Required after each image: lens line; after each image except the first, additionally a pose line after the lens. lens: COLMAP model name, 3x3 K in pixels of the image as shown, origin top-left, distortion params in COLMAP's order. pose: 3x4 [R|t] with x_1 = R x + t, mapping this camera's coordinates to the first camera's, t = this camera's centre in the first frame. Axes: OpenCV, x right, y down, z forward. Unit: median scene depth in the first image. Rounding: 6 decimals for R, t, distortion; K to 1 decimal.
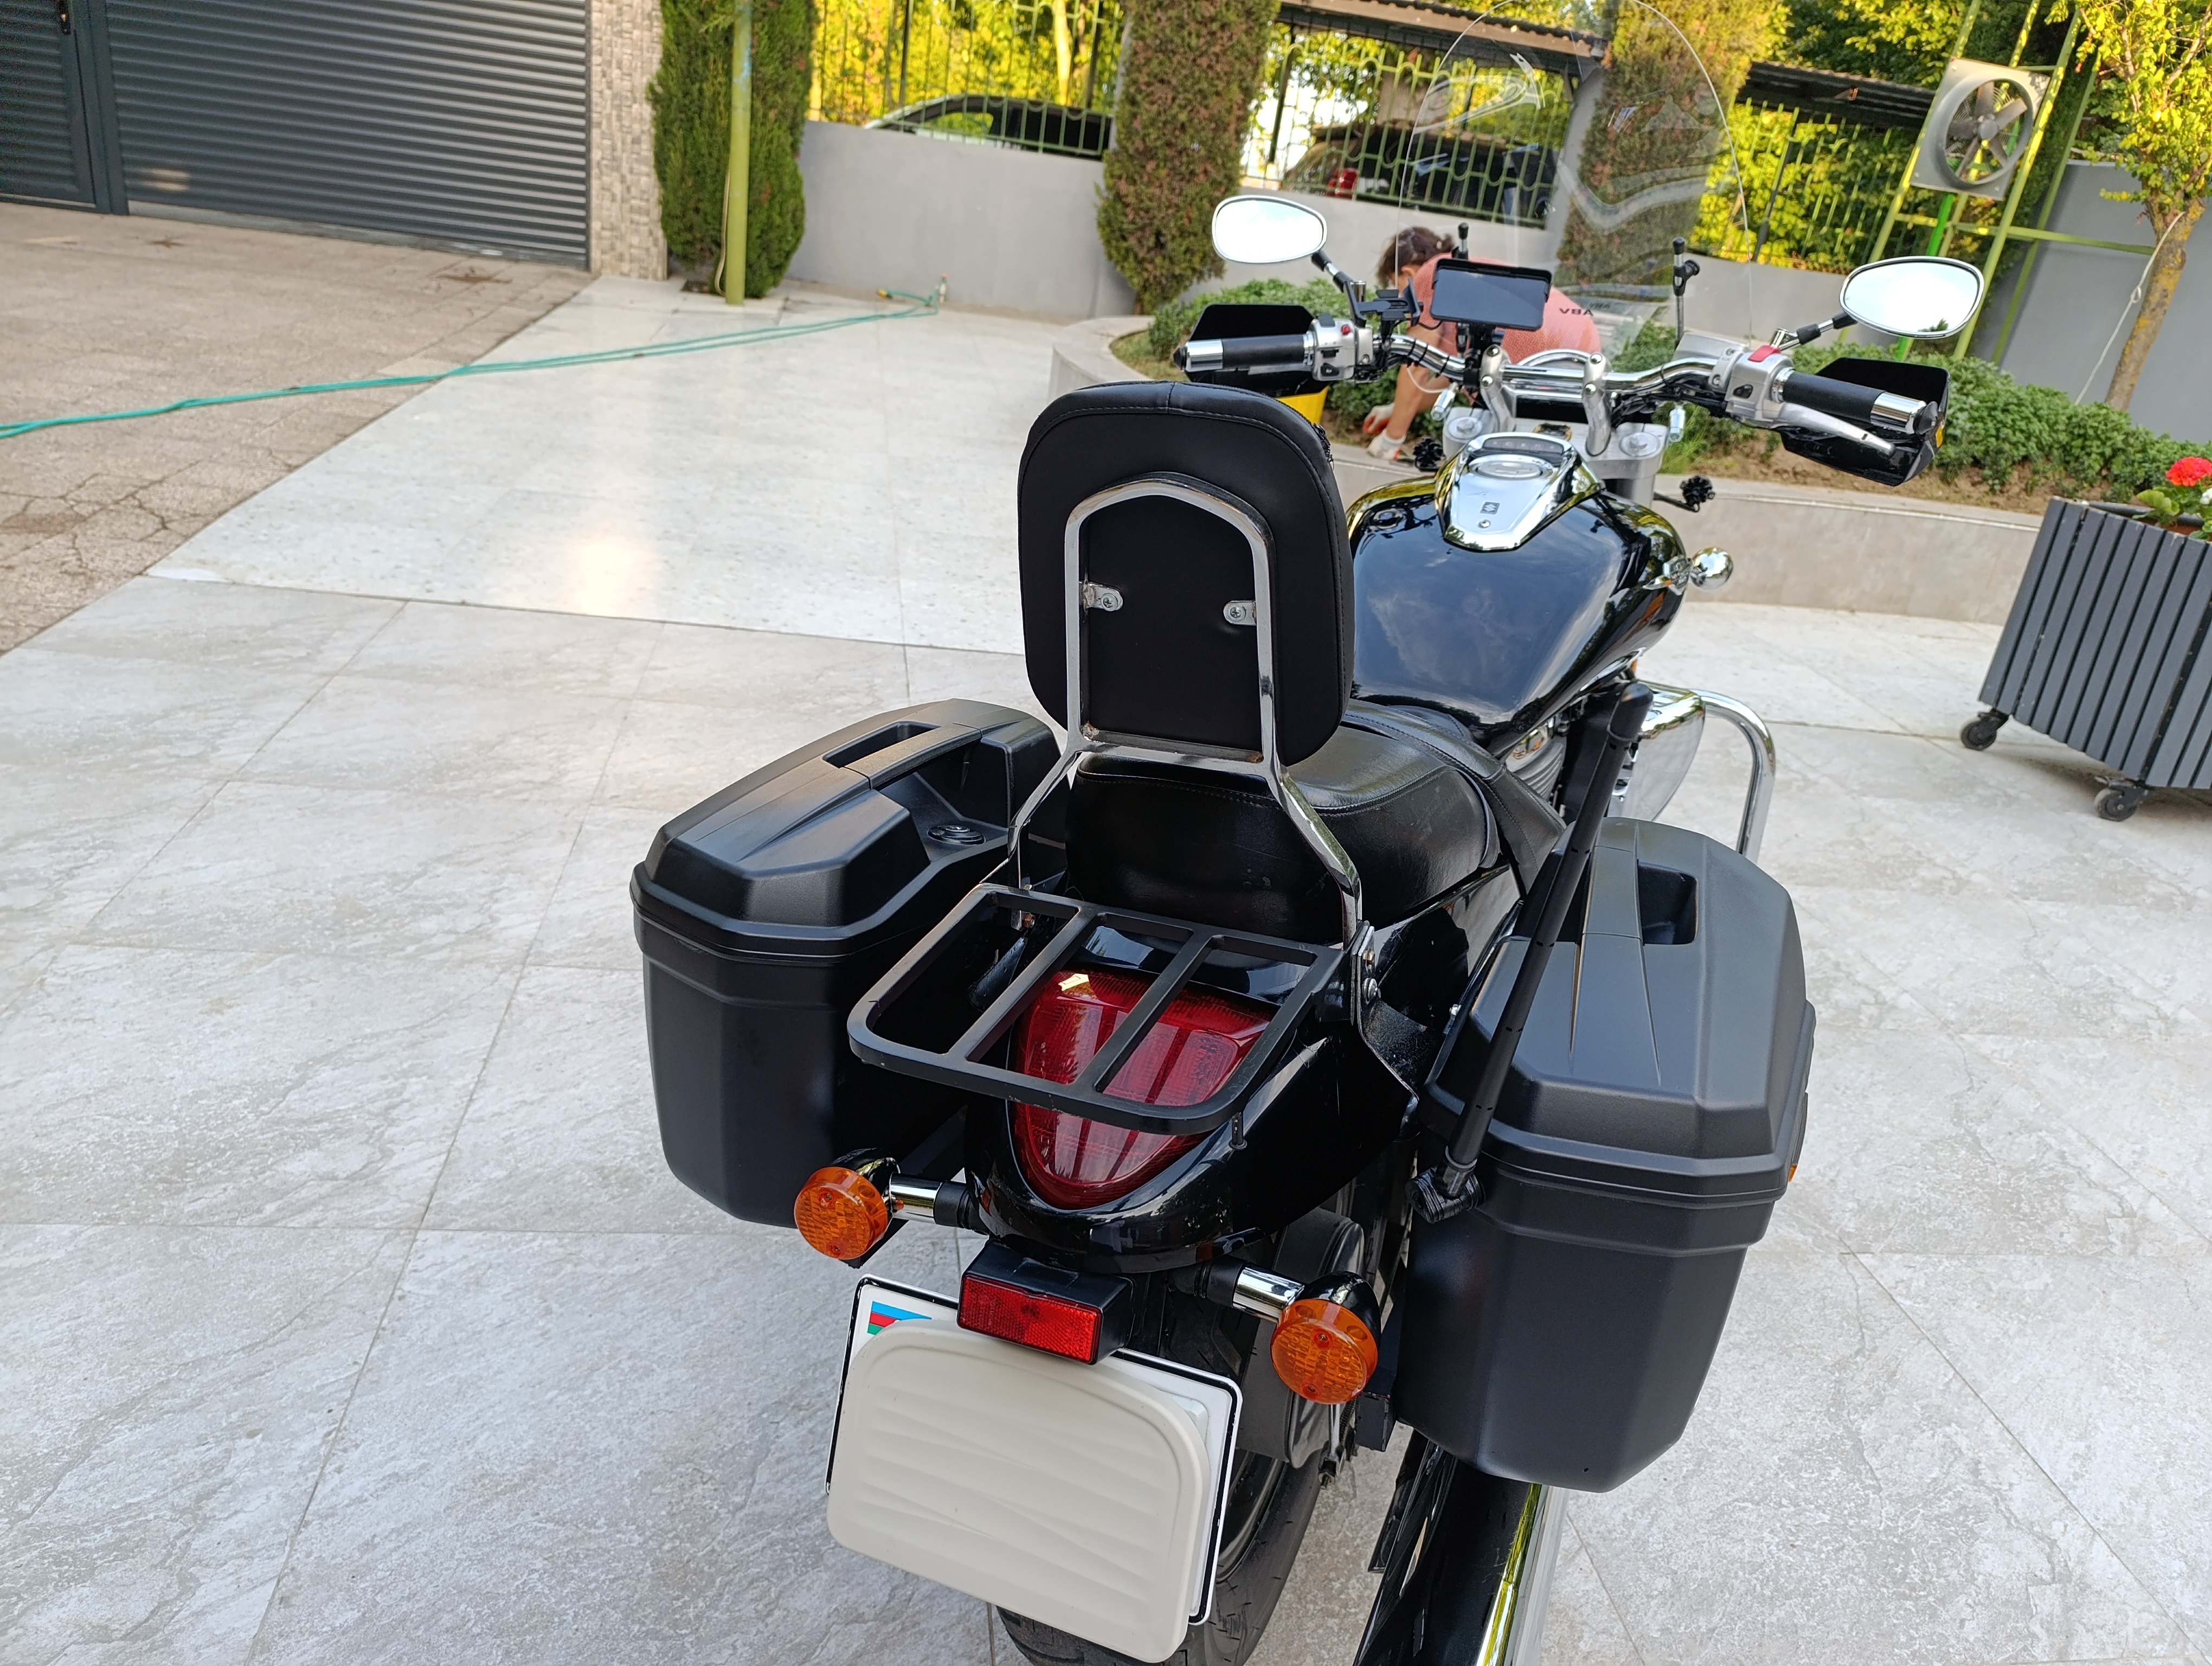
lens RADIAL K [[1499.3, 0, 1159.1], [0, 1499.3, 836.7], [0, 0, 1]] dist [0.000259, 0.007488]
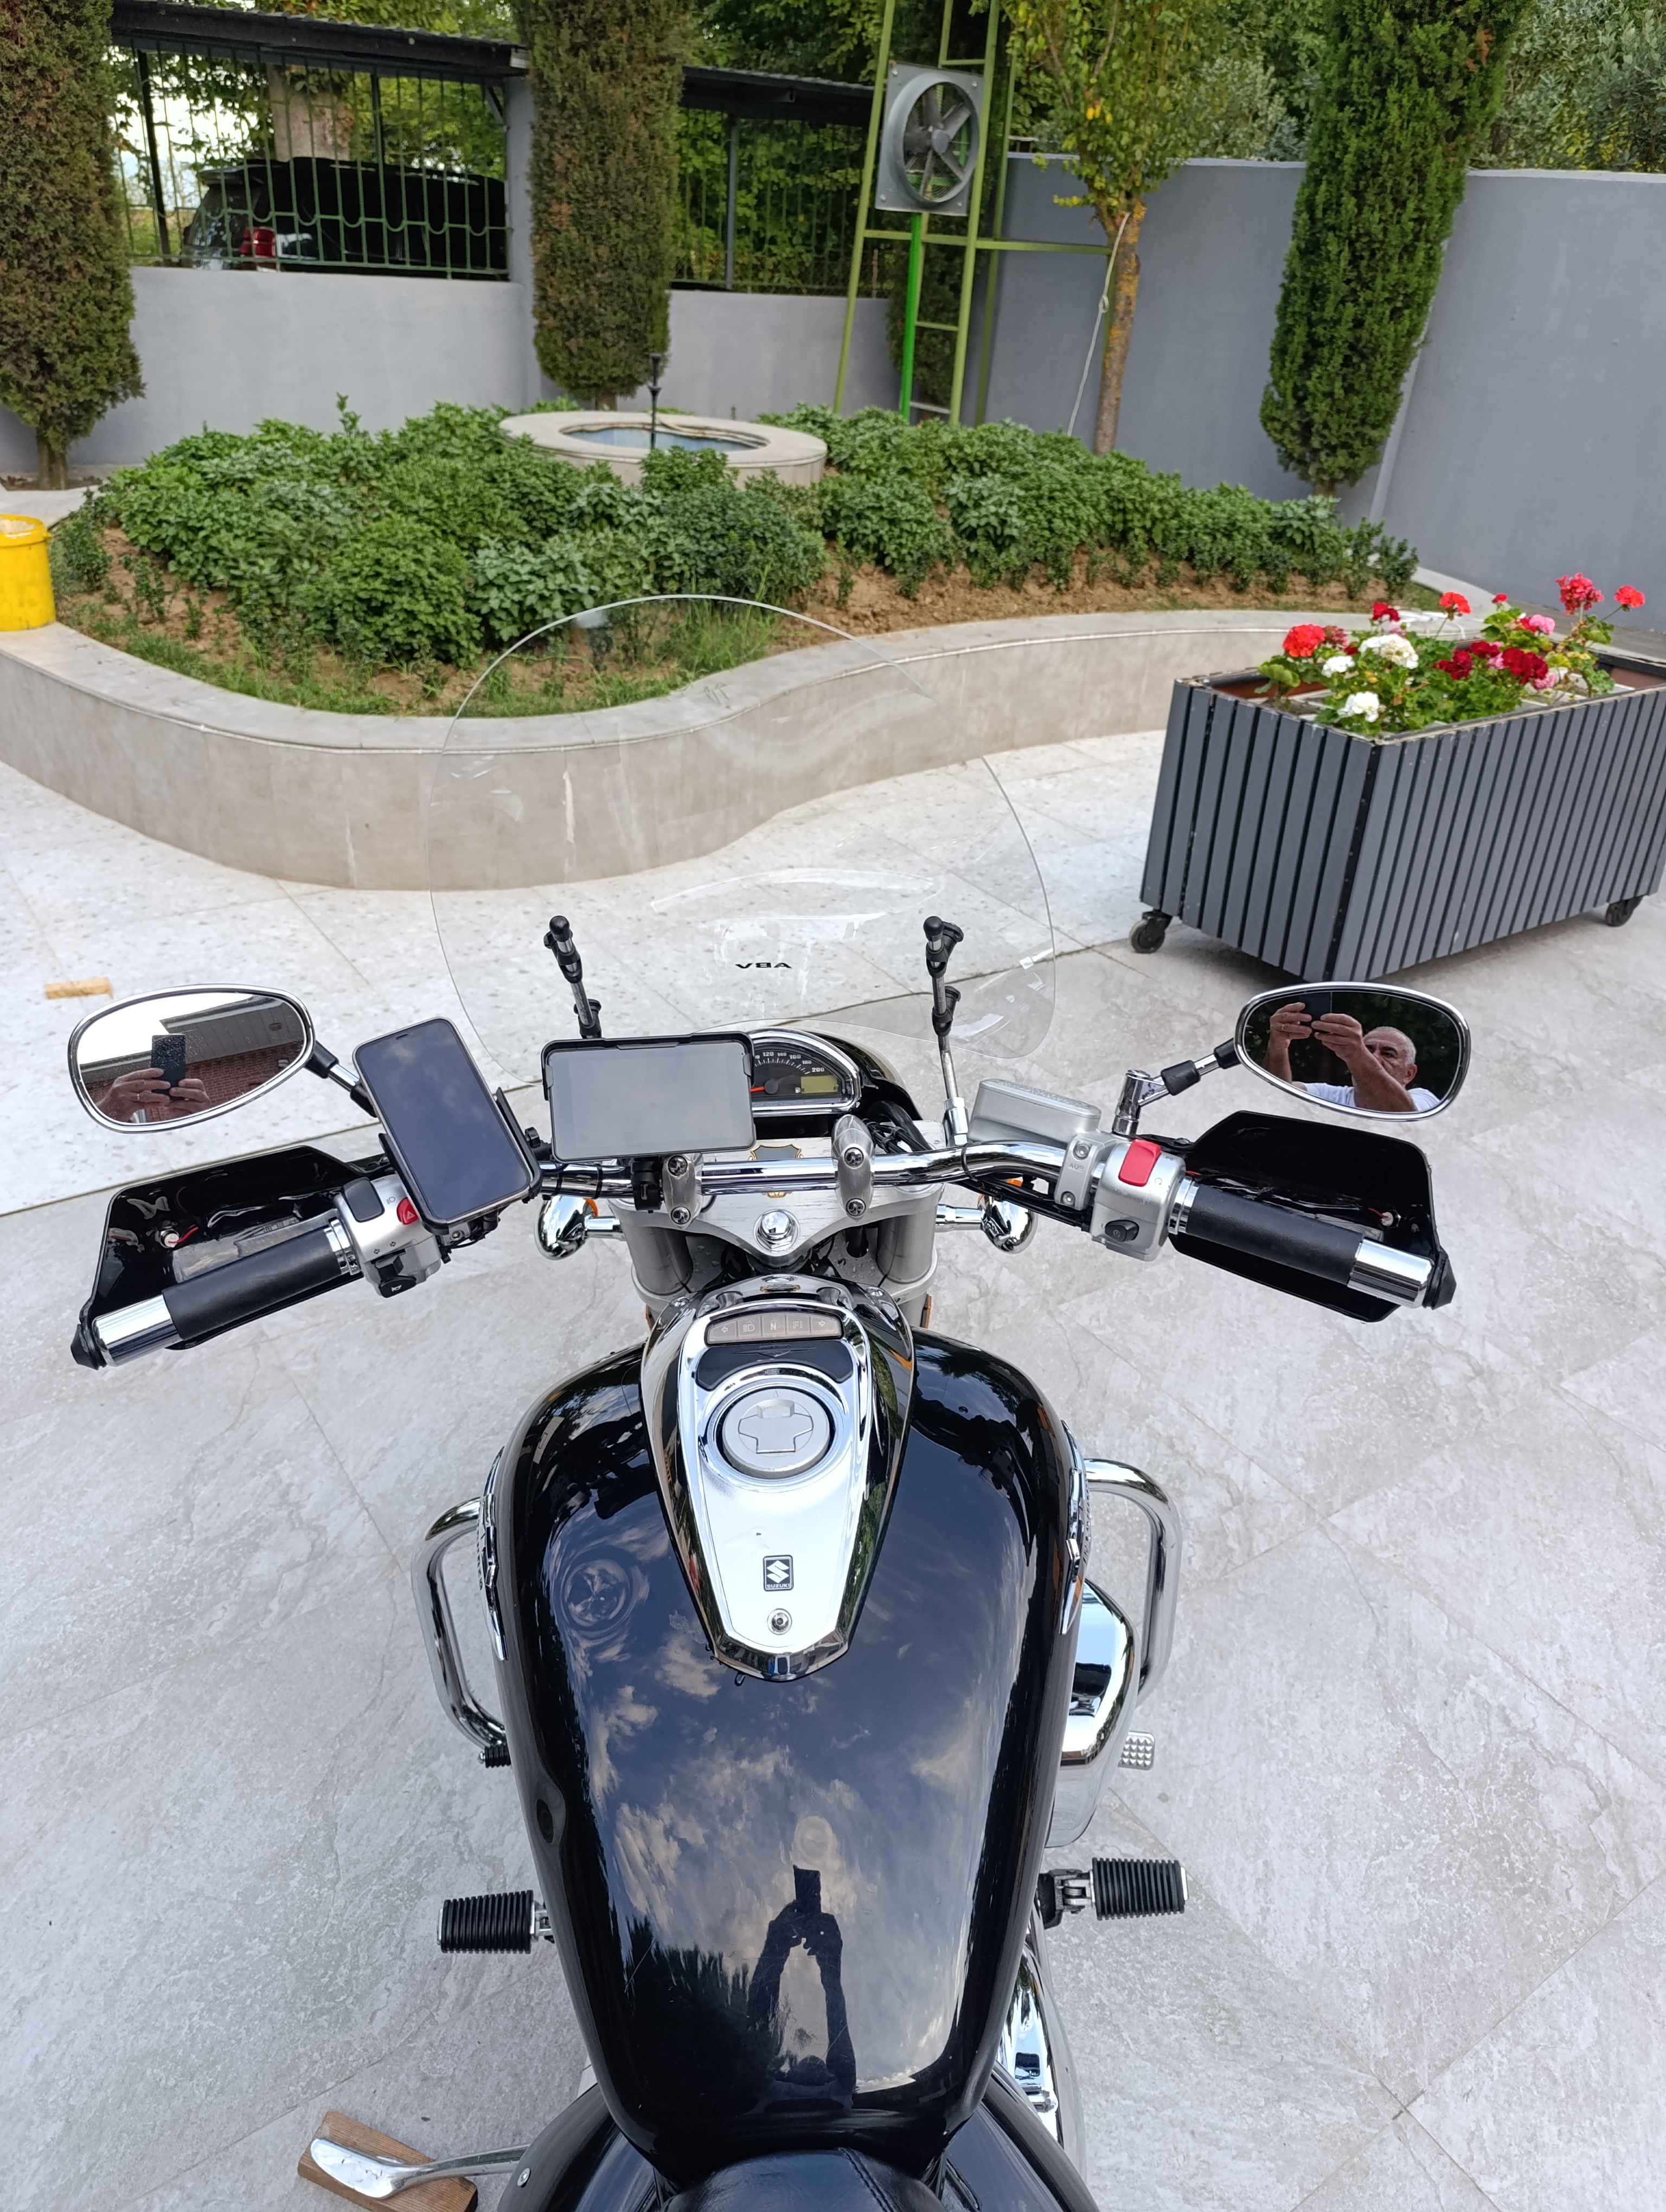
lens RADIAL K [[1485.7, 0, 833.0], [0, 1485.7, 1106.0], [0, 0, 1]] dist [0.044122, -0.033155]
pose [[0.906865, -0.276679, 0.317874, 0.016878], [0.226669, 0.956133, 0.185557, -0.078413], [-0.355269, -0.096223, 0.929798, 0.080102]]
